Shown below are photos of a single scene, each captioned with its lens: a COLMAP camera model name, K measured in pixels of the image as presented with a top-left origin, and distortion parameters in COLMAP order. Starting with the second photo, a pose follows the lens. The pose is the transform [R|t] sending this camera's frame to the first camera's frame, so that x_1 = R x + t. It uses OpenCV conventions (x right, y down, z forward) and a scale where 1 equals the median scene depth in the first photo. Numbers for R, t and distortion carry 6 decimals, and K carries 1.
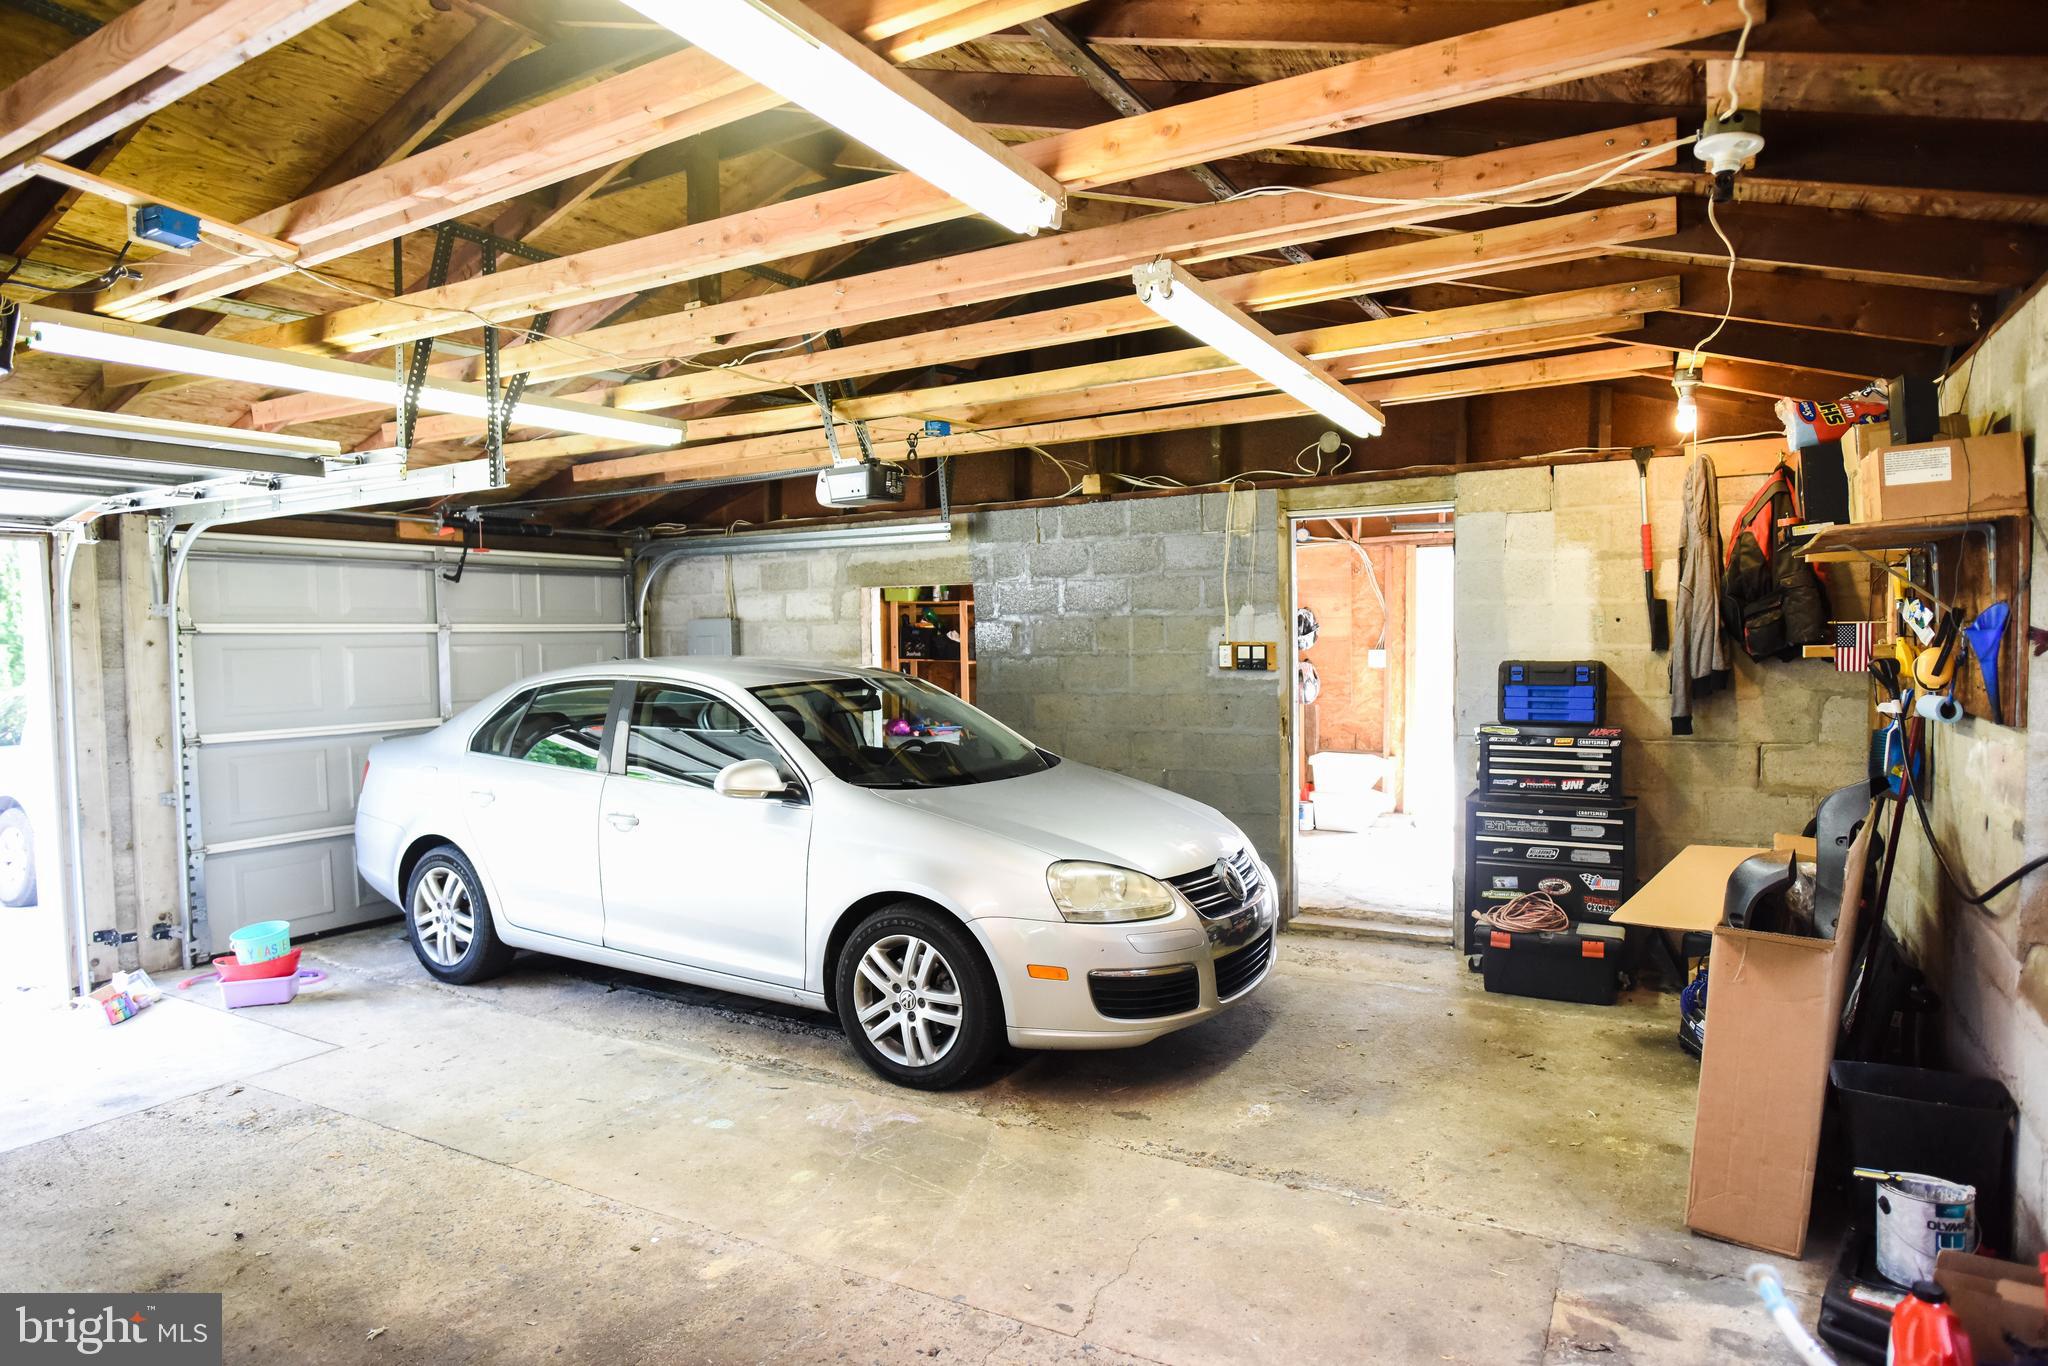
lens RADIAL K [[1171.8, 0, 1032.6], [0, 1171.8, 681.7], [0, 0, 1]] dist [-0.040914, 0.011365]
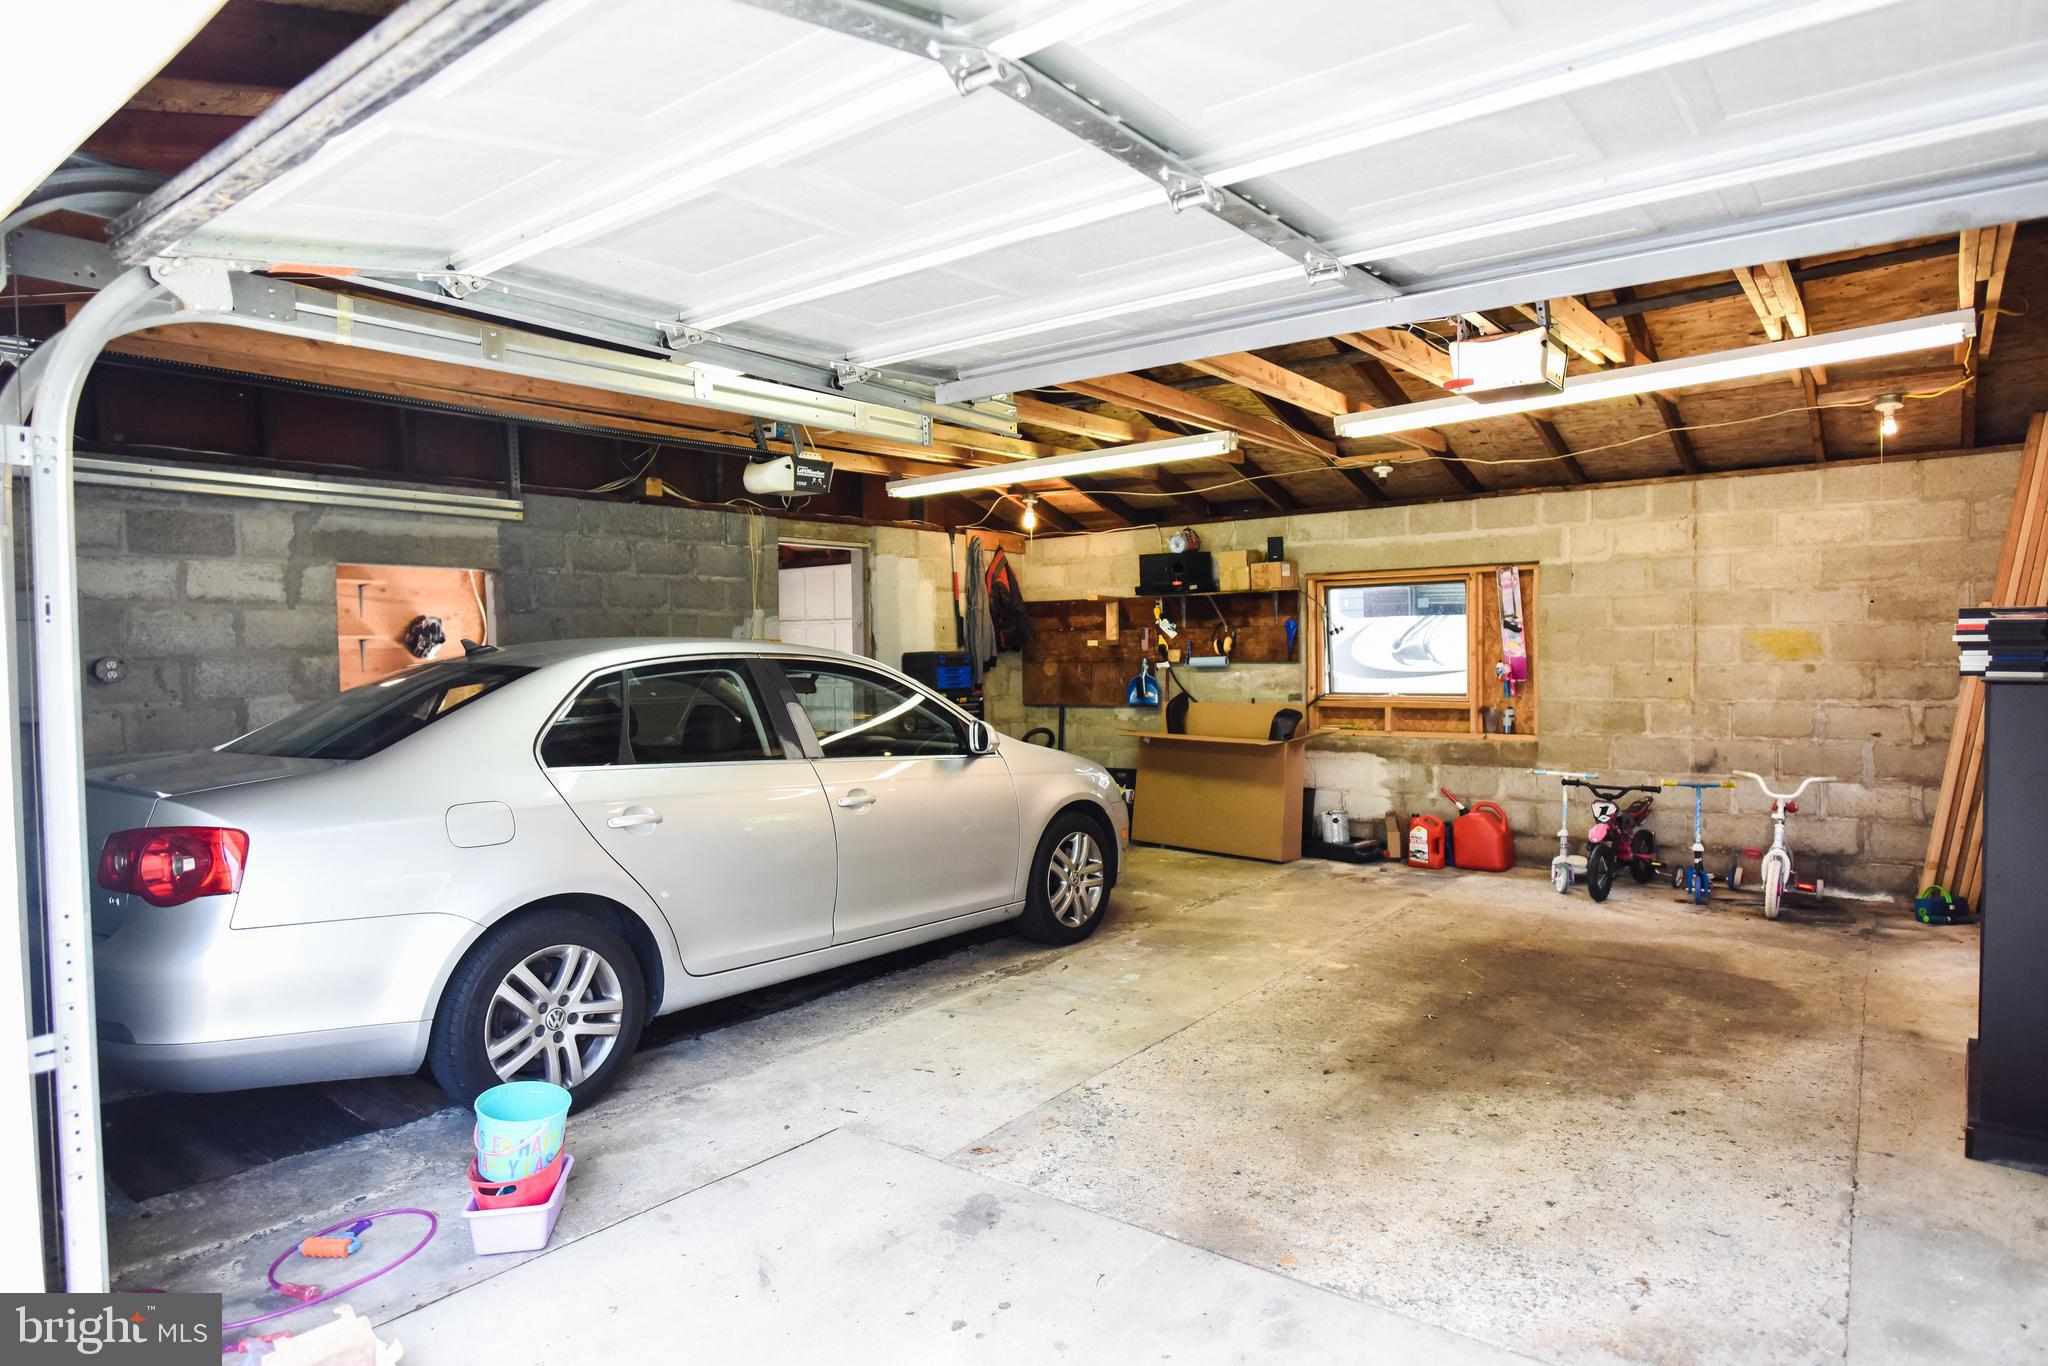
lens RADIAL K [[1171.8, 0, 1030.7], [0, 1171.8, 677.0], [0, 0, 1]] dist [-0.040914, 0.011365]
pose [[0.152132, -0.011962, 0.988288, -1.301233], [0.046120, 0.998923, 0.004992, 0.016481], [-0.987283, 0.044821, 0.152520, 0.716159]]
